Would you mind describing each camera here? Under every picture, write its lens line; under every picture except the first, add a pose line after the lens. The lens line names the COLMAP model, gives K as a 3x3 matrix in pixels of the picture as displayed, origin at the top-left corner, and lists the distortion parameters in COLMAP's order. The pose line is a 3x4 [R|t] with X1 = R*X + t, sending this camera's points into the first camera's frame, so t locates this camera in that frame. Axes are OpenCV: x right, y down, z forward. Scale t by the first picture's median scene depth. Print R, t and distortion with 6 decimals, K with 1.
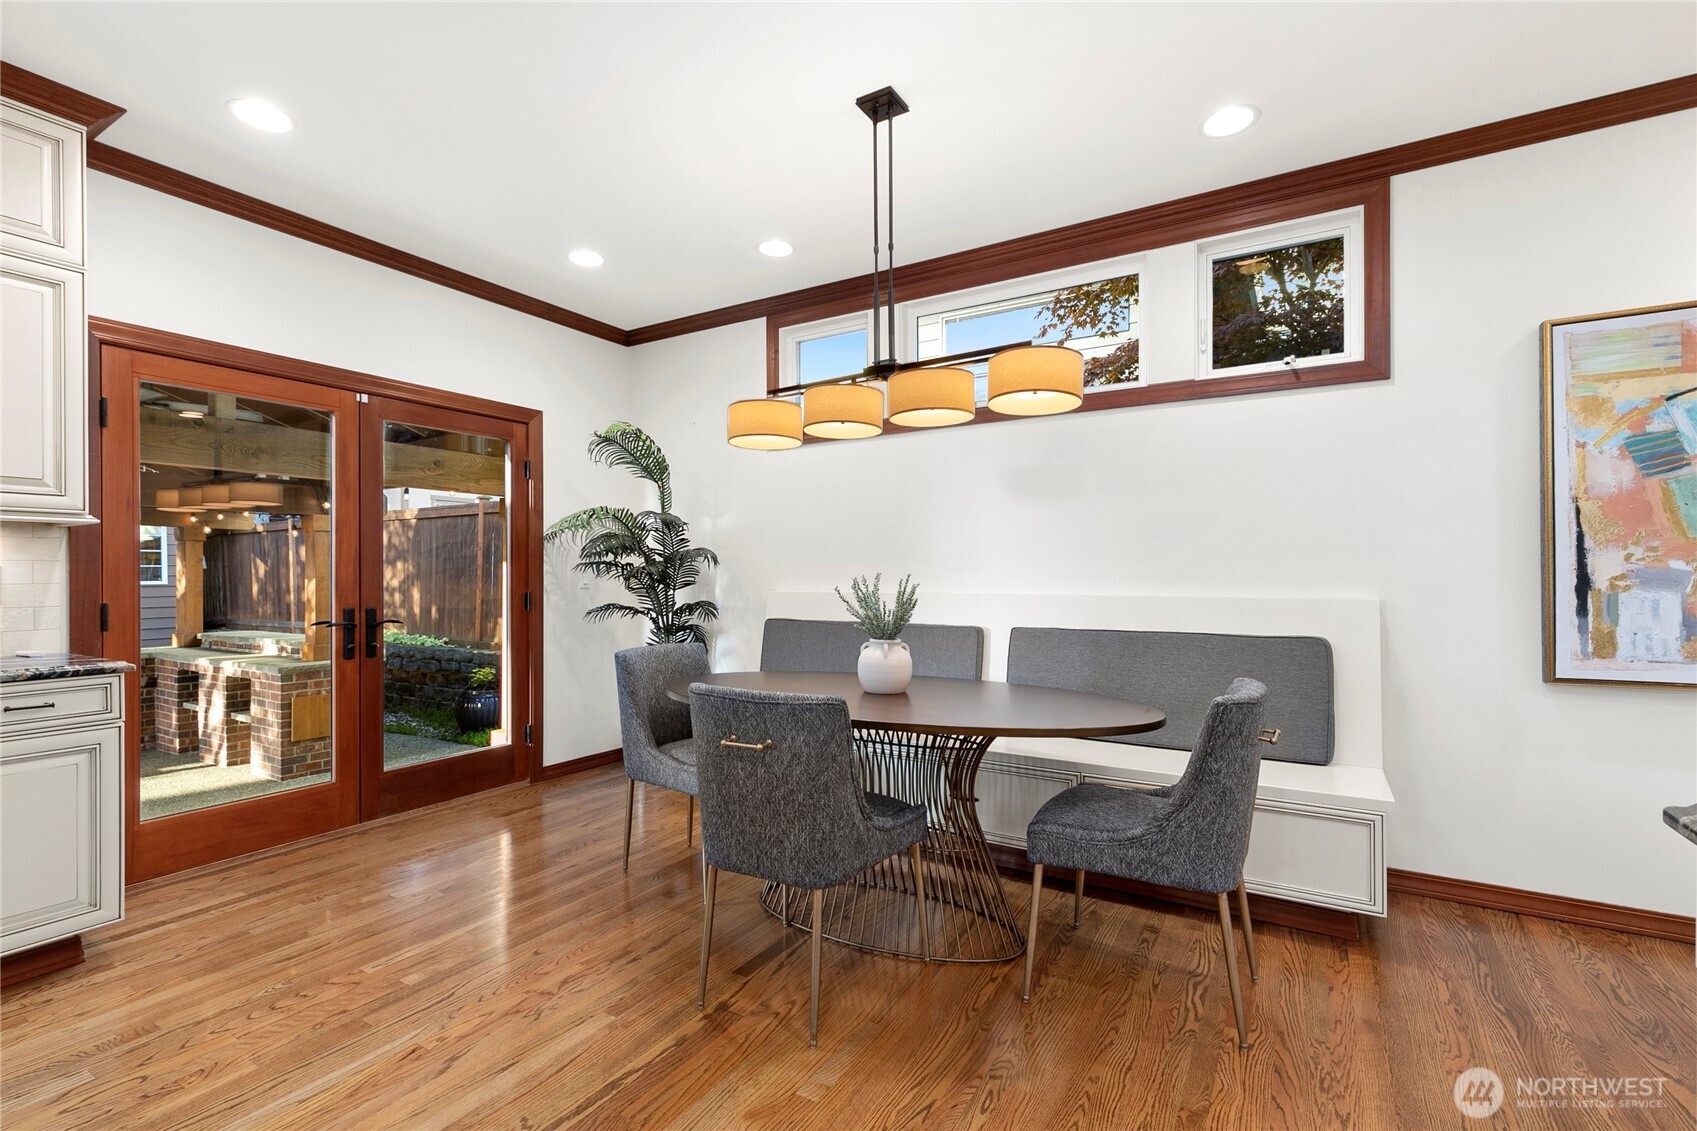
lens RADIAL K [[759.1, 0, 850.1], [0, 759.1, 571.0], [0, 0, 1]] dist [0.004361, 0.000018]
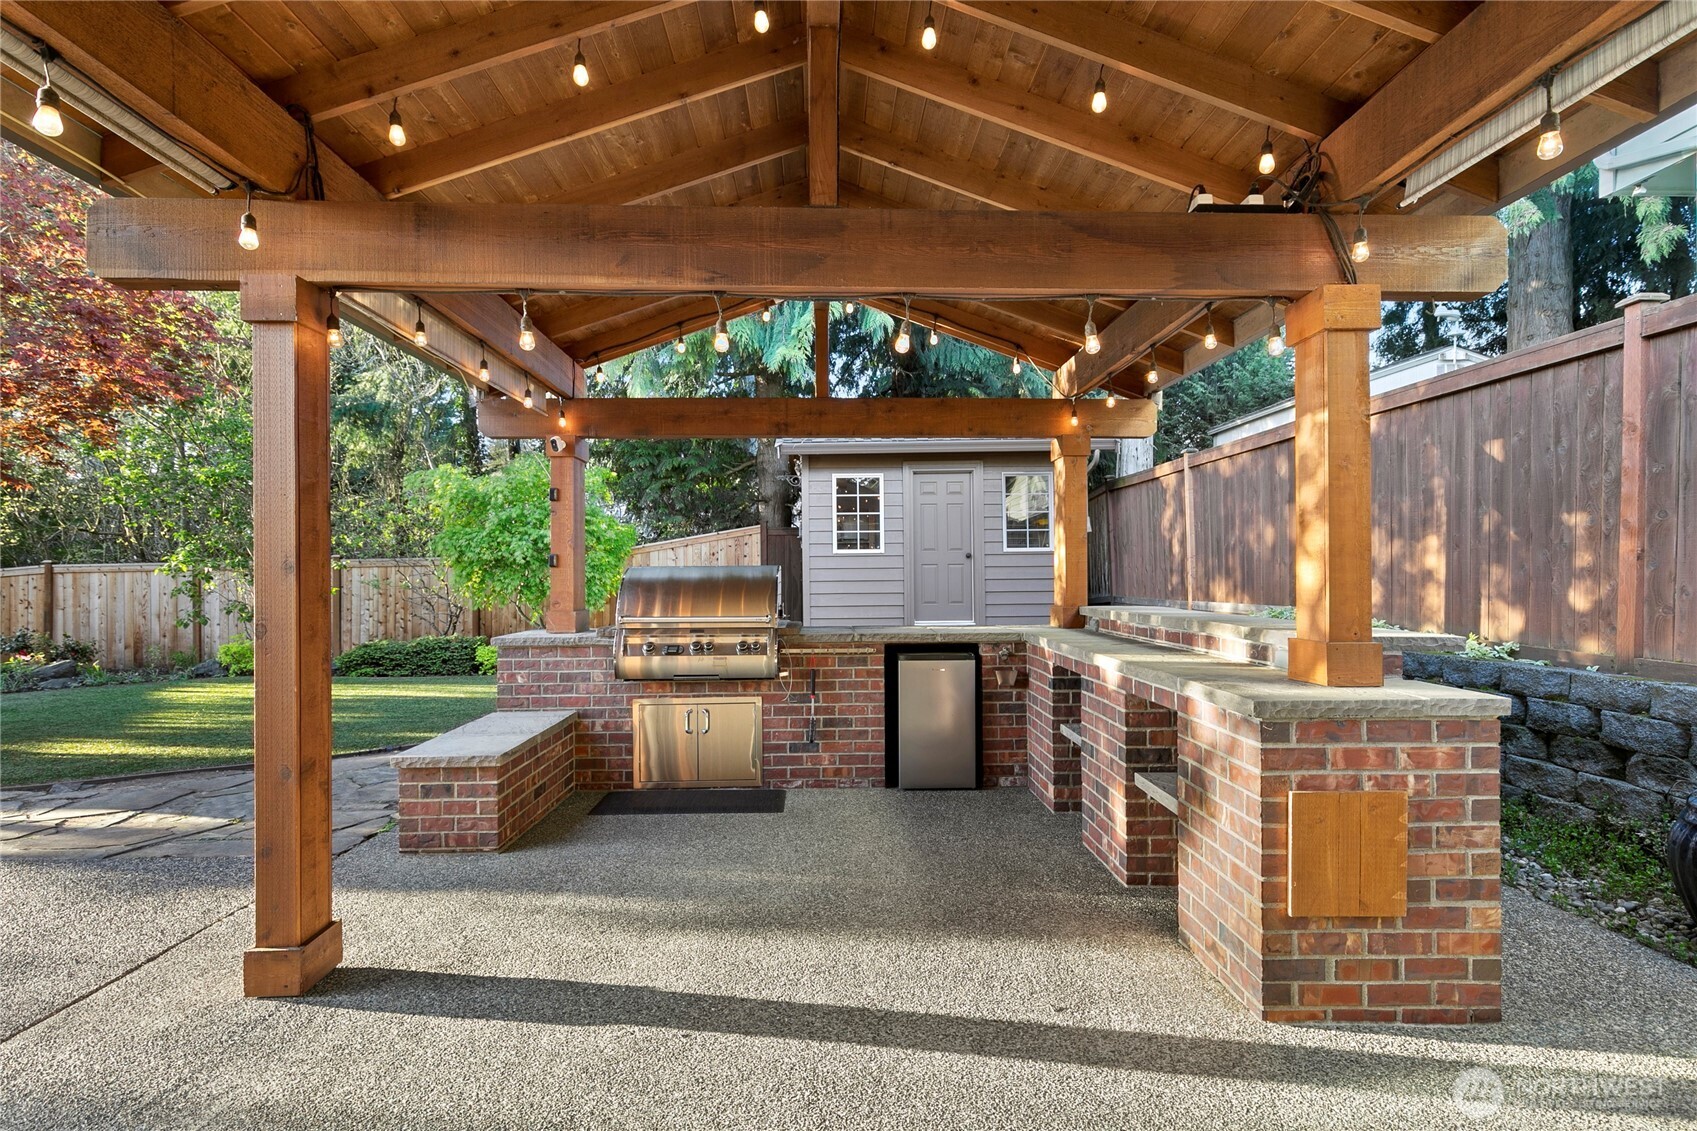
lens RADIAL K [[826.0, 0, 845.2], [0, 826.0, 568.3], [0, 0, 1]] dist [-0.003182, -0.000160]
pose [[0.548152, 0.001537, -0.836377, -0.446679], [0.002284, 0.999992, 0.003334, 0.053759], [0.836375, -0.003738, 0.548144, 0.526754]]
